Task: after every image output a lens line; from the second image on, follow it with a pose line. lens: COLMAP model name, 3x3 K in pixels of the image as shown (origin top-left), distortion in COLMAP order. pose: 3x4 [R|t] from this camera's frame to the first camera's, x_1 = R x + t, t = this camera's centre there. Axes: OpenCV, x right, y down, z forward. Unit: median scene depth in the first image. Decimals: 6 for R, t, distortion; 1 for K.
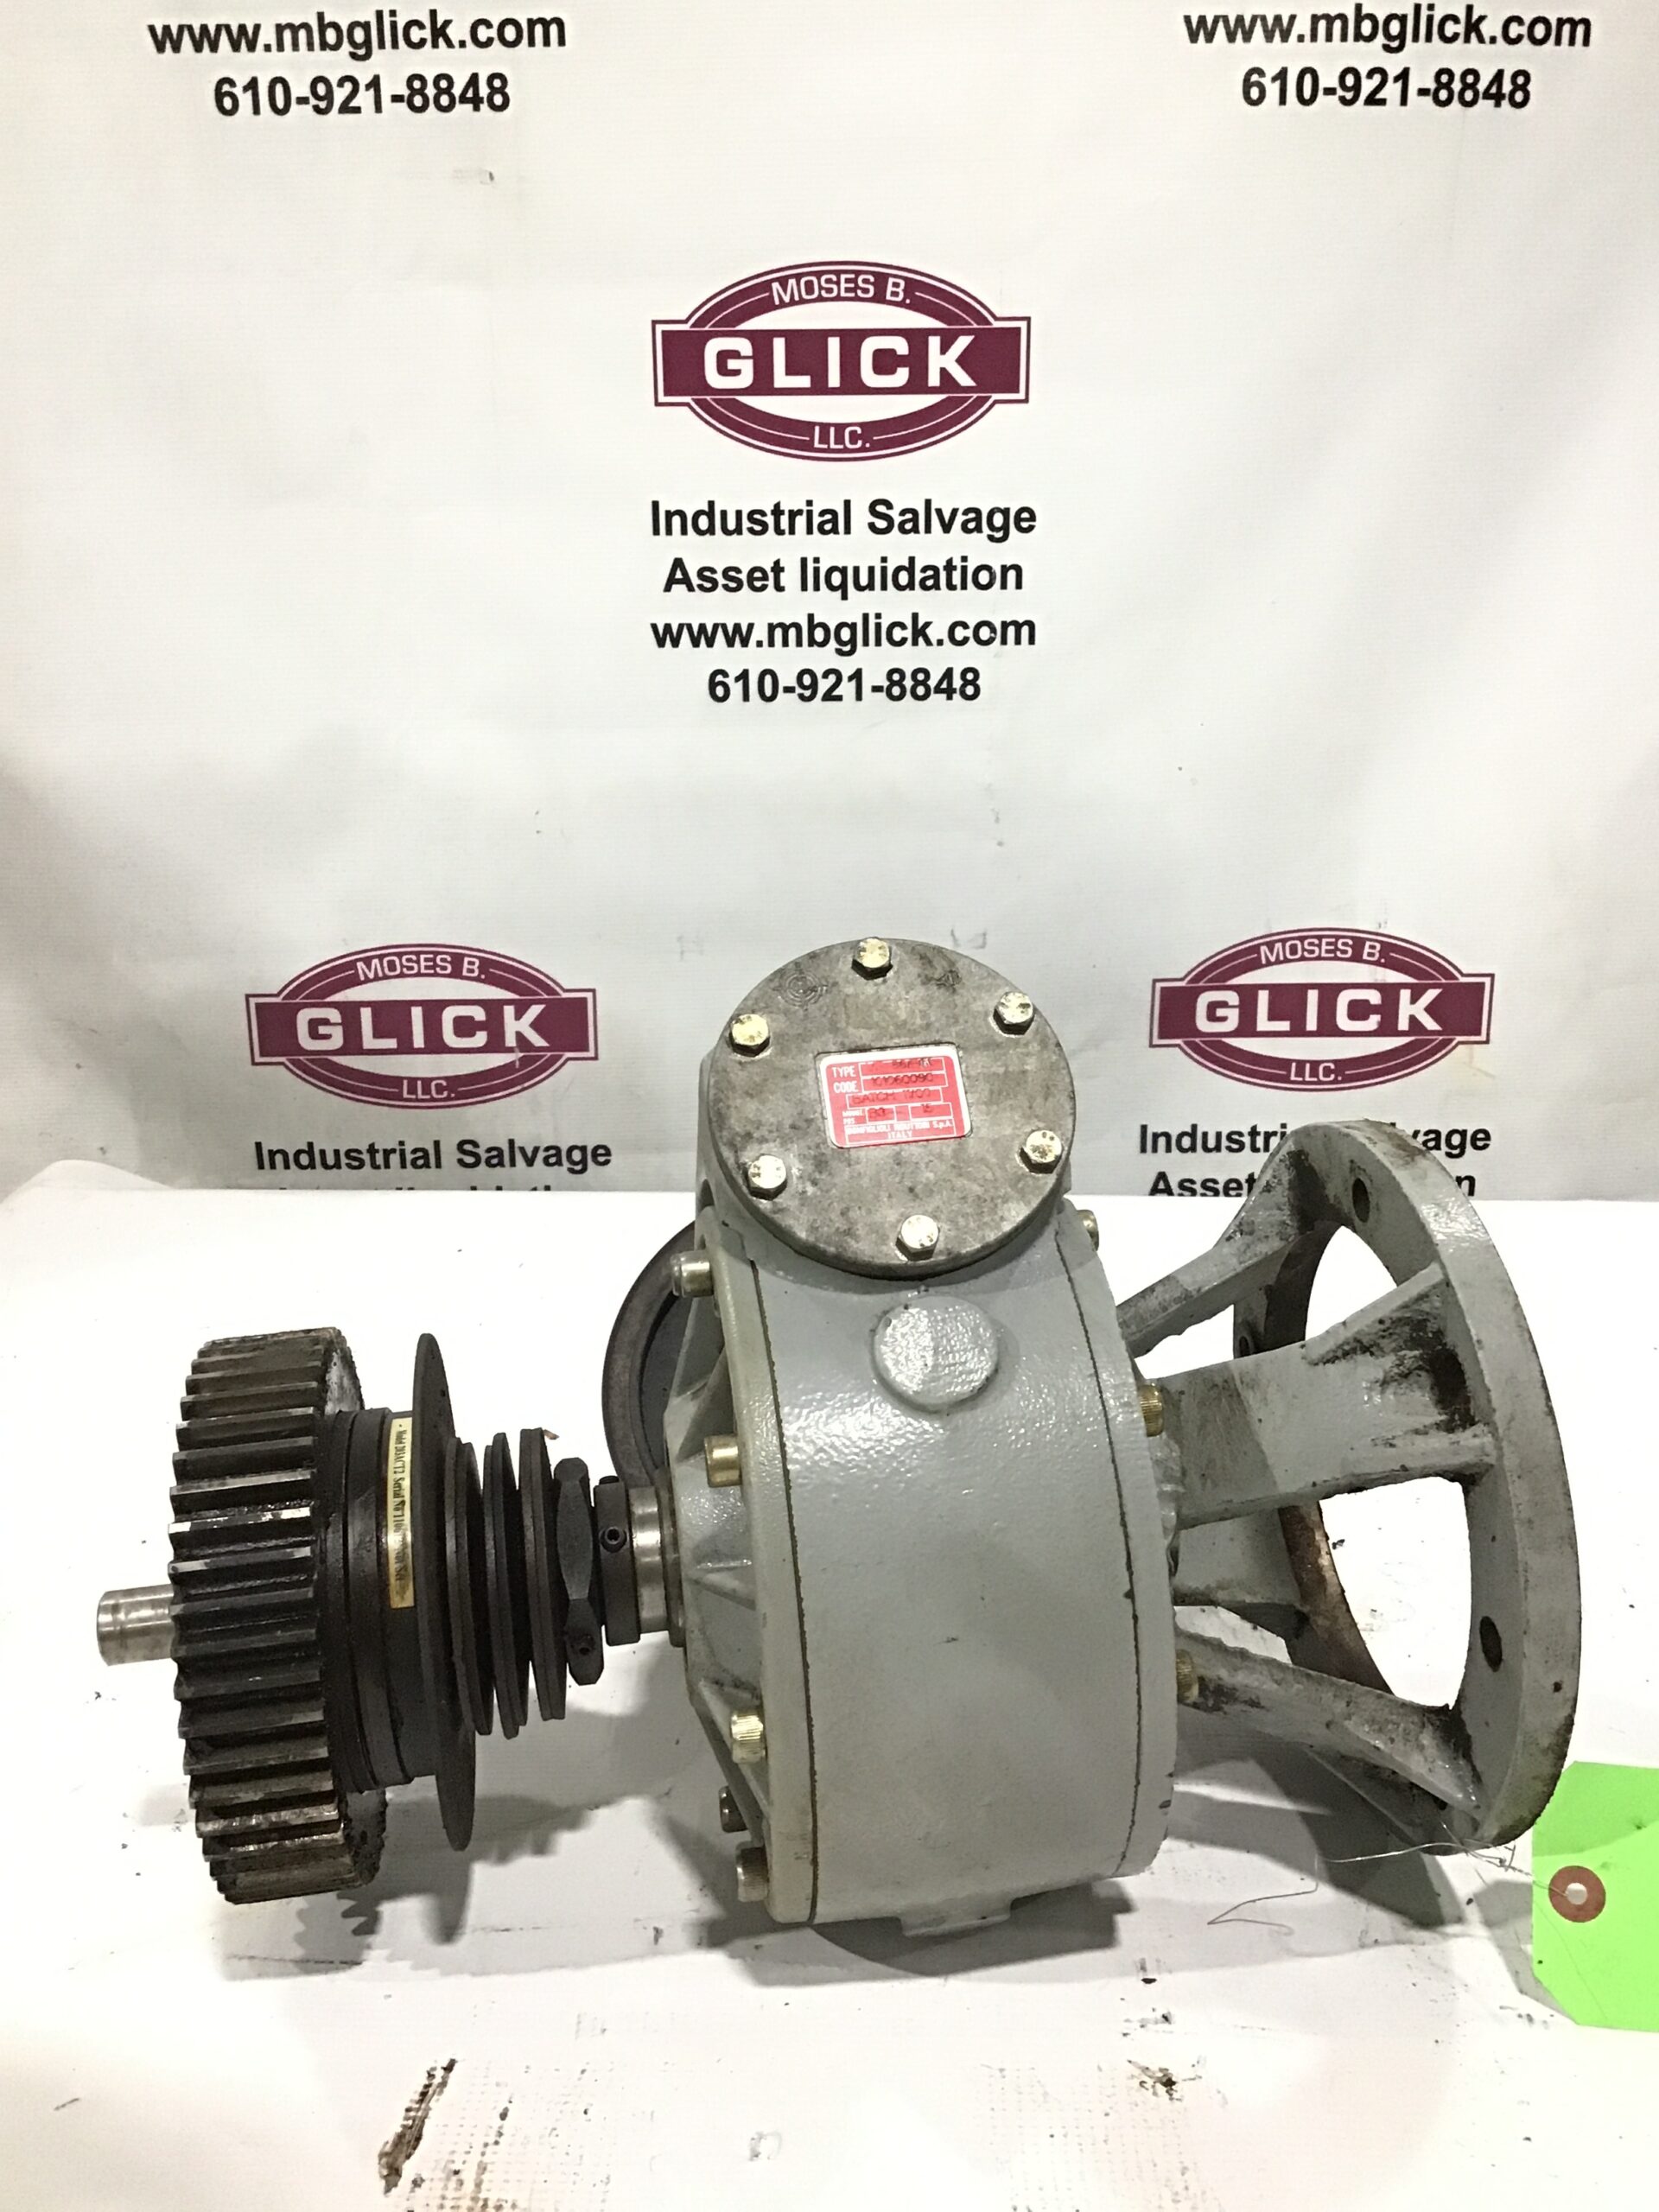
lens RADIAL K [[1984.2, 0, 842.9], [0, 1984.2, 1104.9], [0, 0, 1]] dist [0.160745, -0.380439]
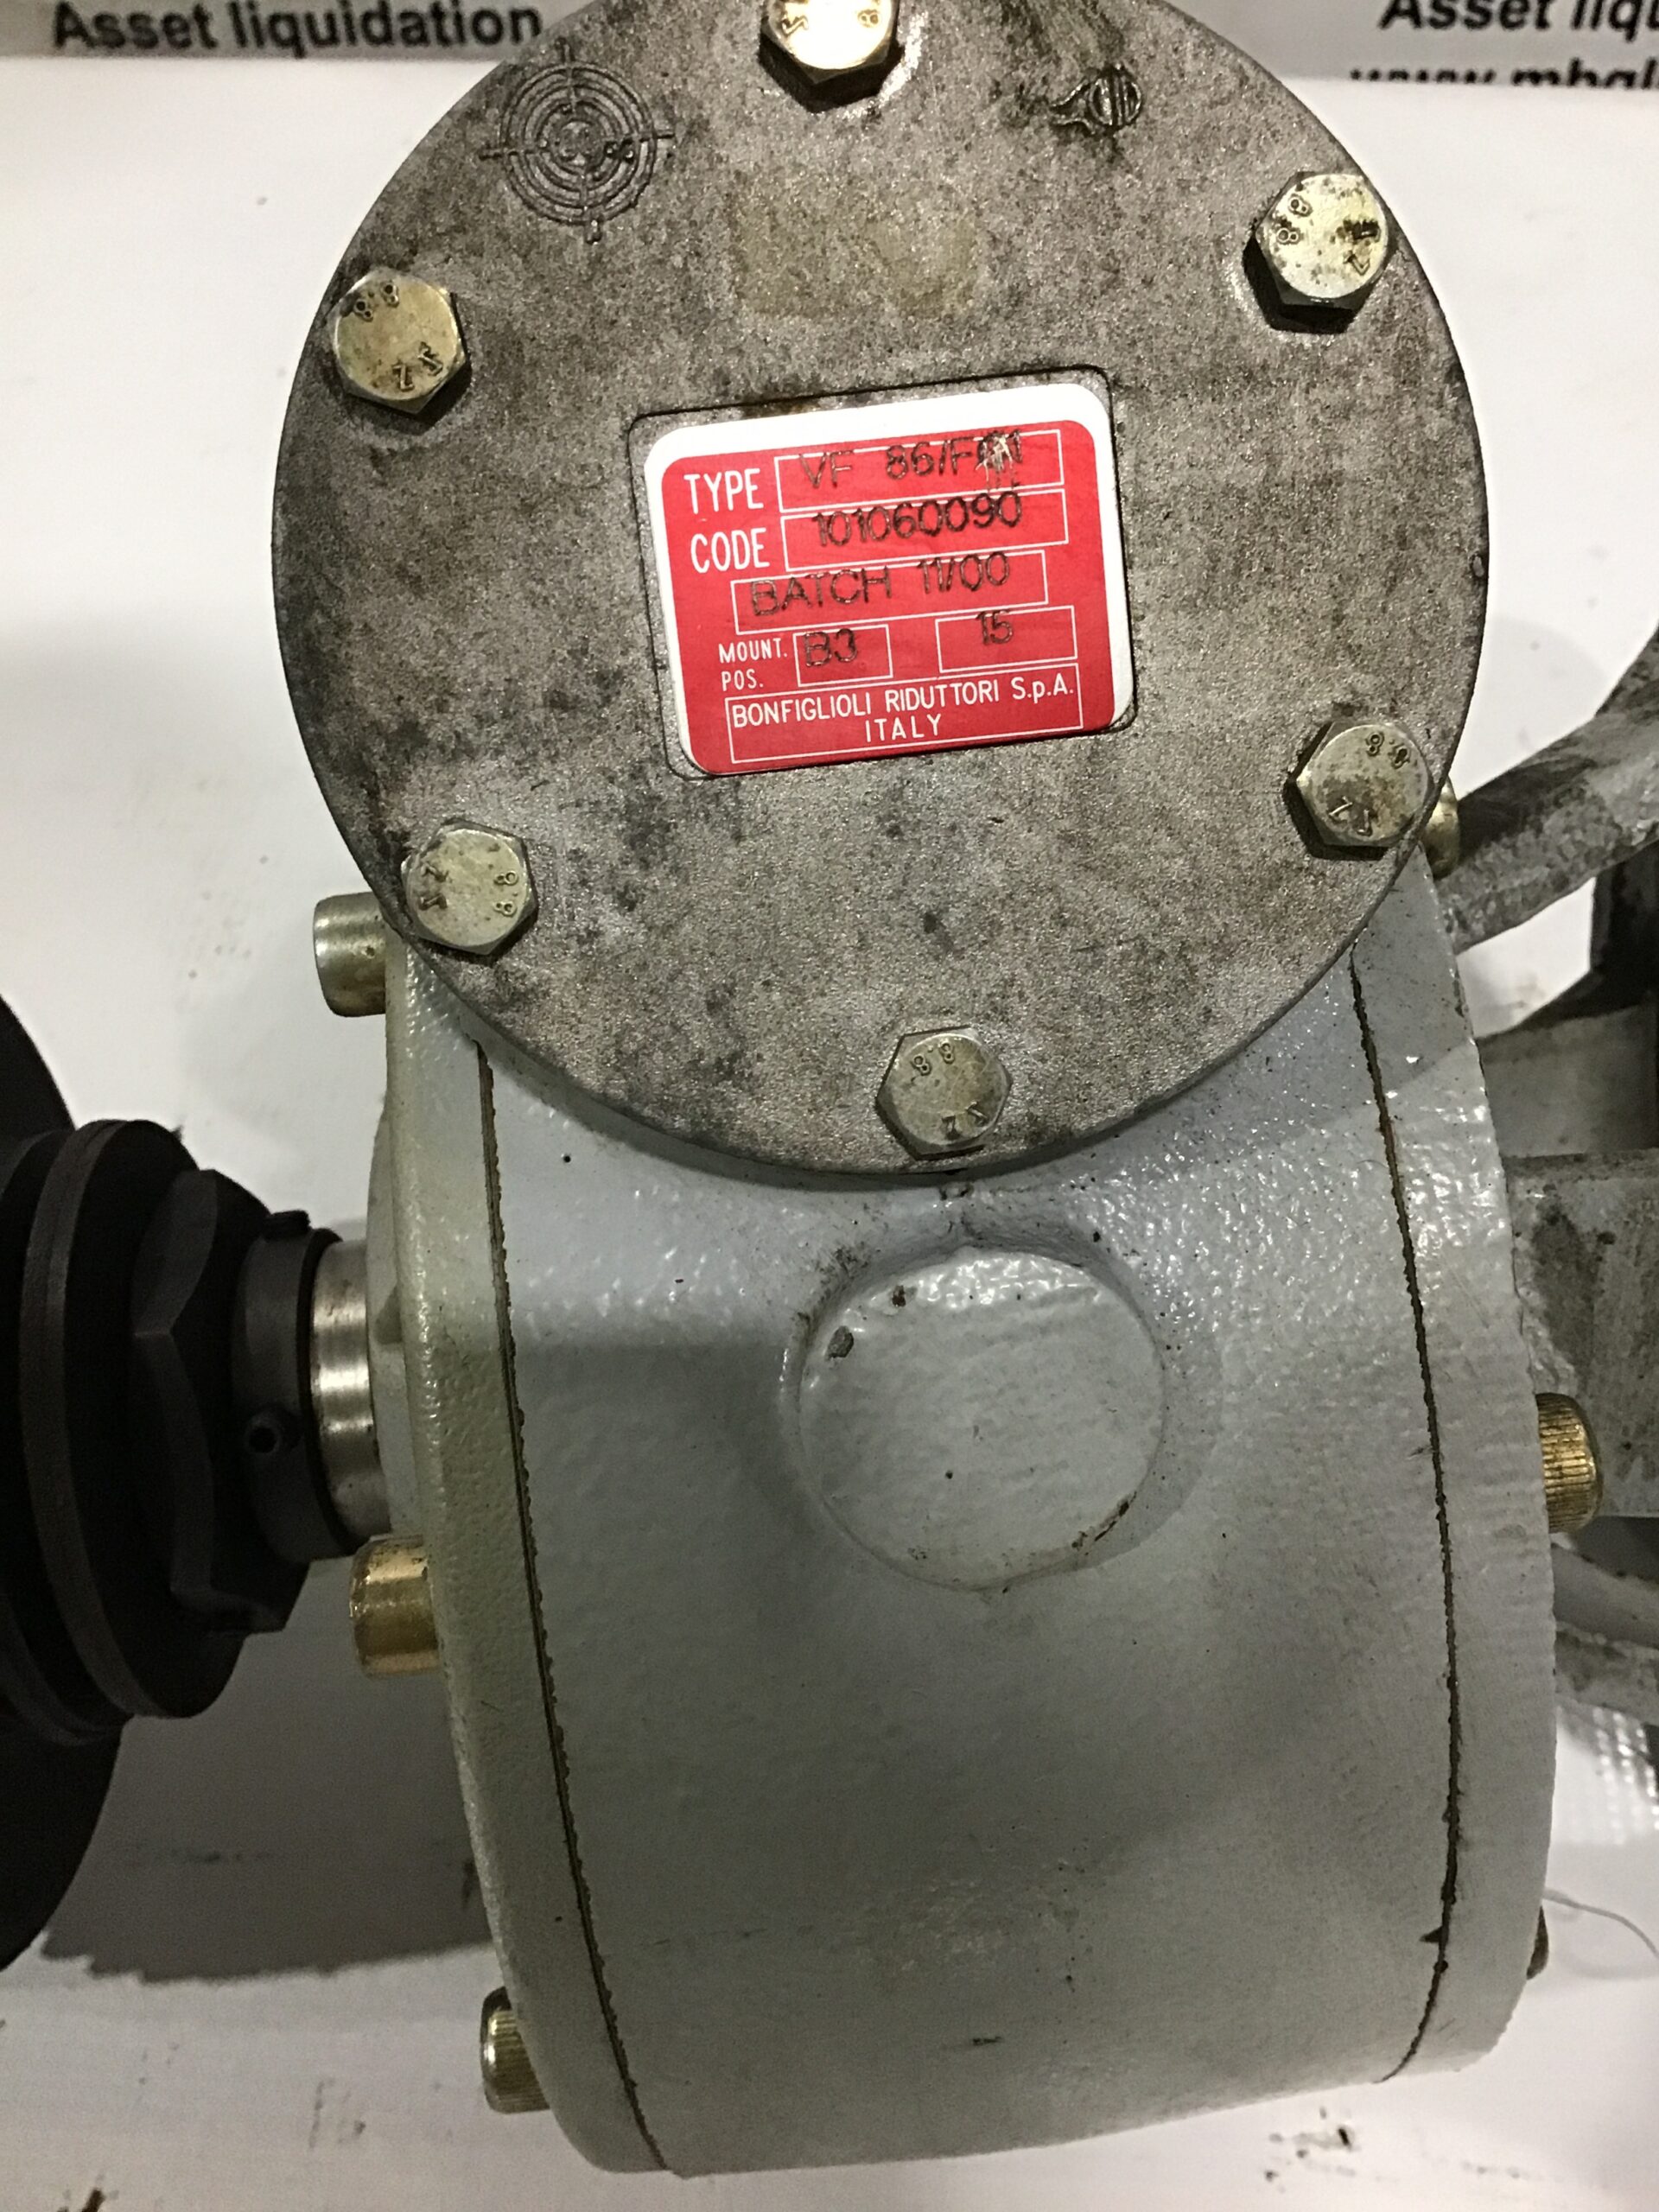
lens RADIAL K [[1984.2, 0, 842.9], [0, 1984.2, 1104.9], [0, 0, 1]] dist [0.160745, -0.380439]
pose [[0.998872, 0.027912, -0.038413, 0.032343], [-0.001604, 0.828361, 0.560193, -0.108722], [0.047456, -0.559500, 0.827471, 0.692650]]
